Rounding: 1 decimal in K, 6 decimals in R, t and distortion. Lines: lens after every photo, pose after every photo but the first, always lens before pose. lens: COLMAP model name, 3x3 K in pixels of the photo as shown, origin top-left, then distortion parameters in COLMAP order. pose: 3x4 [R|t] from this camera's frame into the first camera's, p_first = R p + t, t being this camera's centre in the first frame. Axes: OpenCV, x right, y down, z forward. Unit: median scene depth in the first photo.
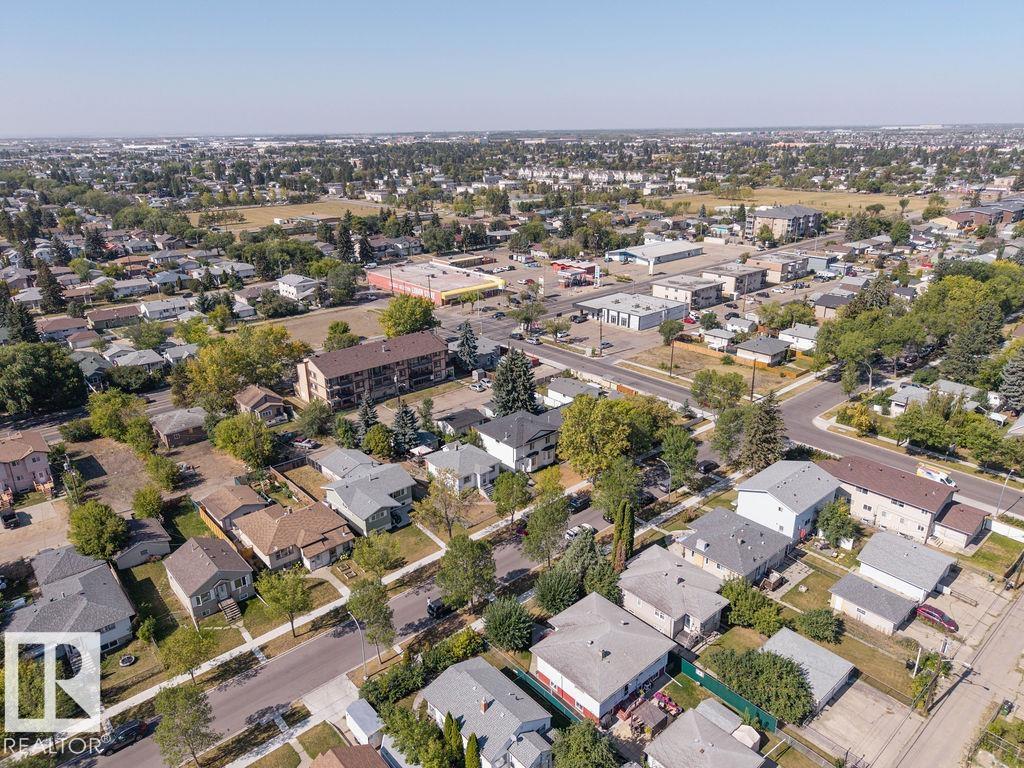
lens RADIAL K [[679.6, 0, 512.0], [0, 679.6, 384.0], [0, 0, 1]] dist [0.001425, -0.001233]
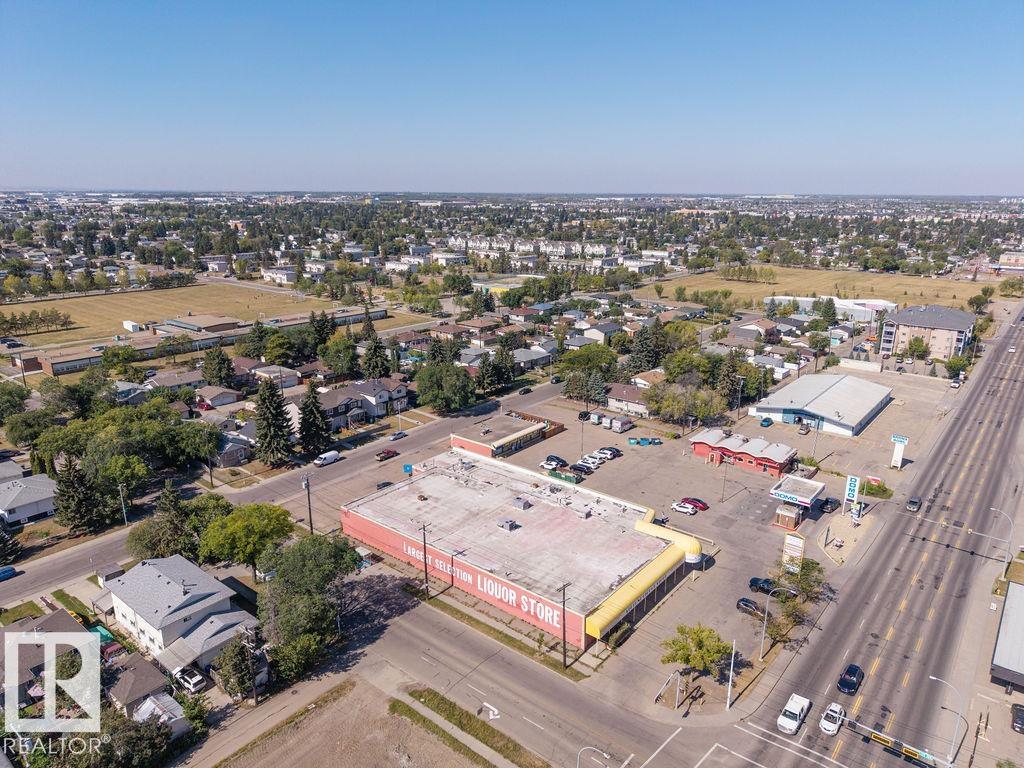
lens RADIAL K [[679.6, 0, 512.0], [0, 679.6, 384.0], [0, 0, 1]] dist [0.001425, -0.001233]
pose [[0.984928, -0.027648, 0.170740, -0.068095], [0.041767, 0.995946, -0.079663, -0.077988], [-0.167845, 0.085594, 0.982091, 0.212932]]
